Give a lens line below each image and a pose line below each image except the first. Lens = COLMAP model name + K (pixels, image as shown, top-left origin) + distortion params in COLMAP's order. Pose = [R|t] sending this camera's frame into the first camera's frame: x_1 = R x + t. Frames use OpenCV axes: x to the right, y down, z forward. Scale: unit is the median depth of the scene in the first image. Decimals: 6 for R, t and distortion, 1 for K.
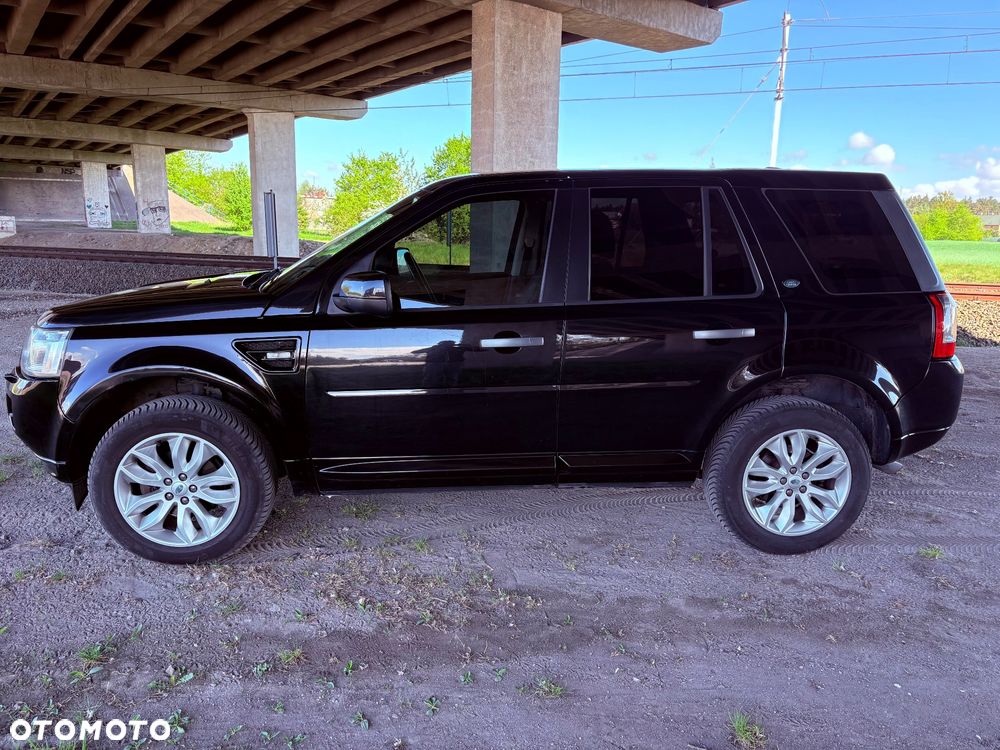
lens RADIAL K [[759.3, 0, 504.7], [0, 759.3, 373.0], [0, 0, 1]] dist [0.016991, -0.007038]
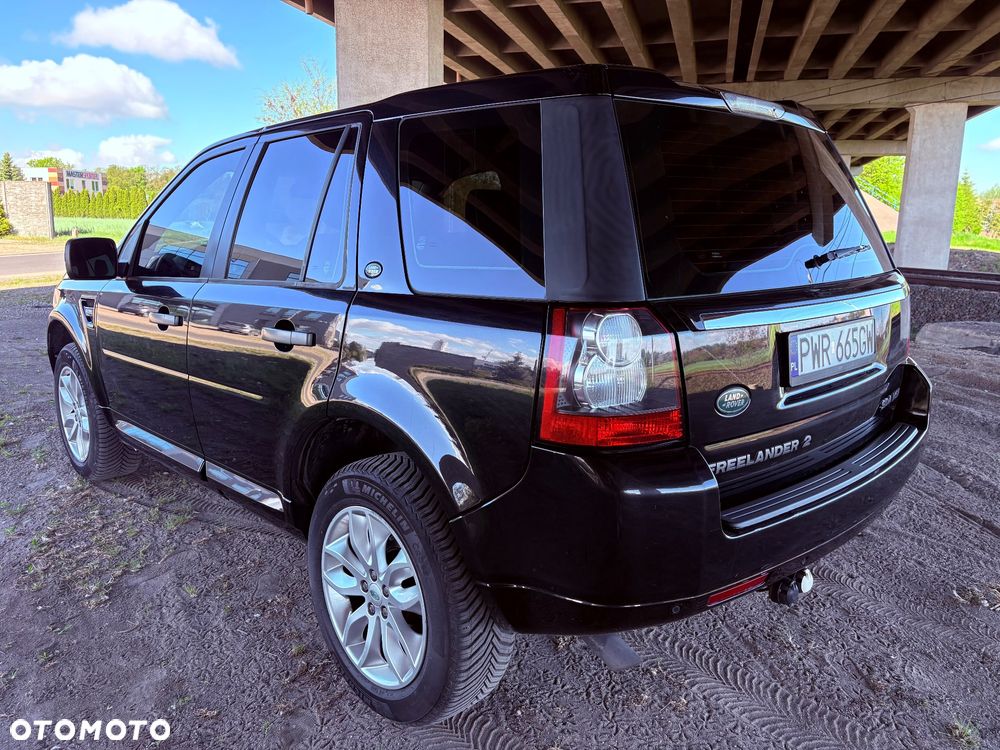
lens RADIAL K [[759.3, 0, 504.7], [0, 759.3, 373.0], [0, 0, 1]] dist [0.016991, -0.007038]
pose [[0.630613, 0.139202, -0.763511, 0.882717], [-0.150864, 0.987004, 0.055344, -0.081370], [0.761293, 0.080286, 0.643419, 0.668196]]
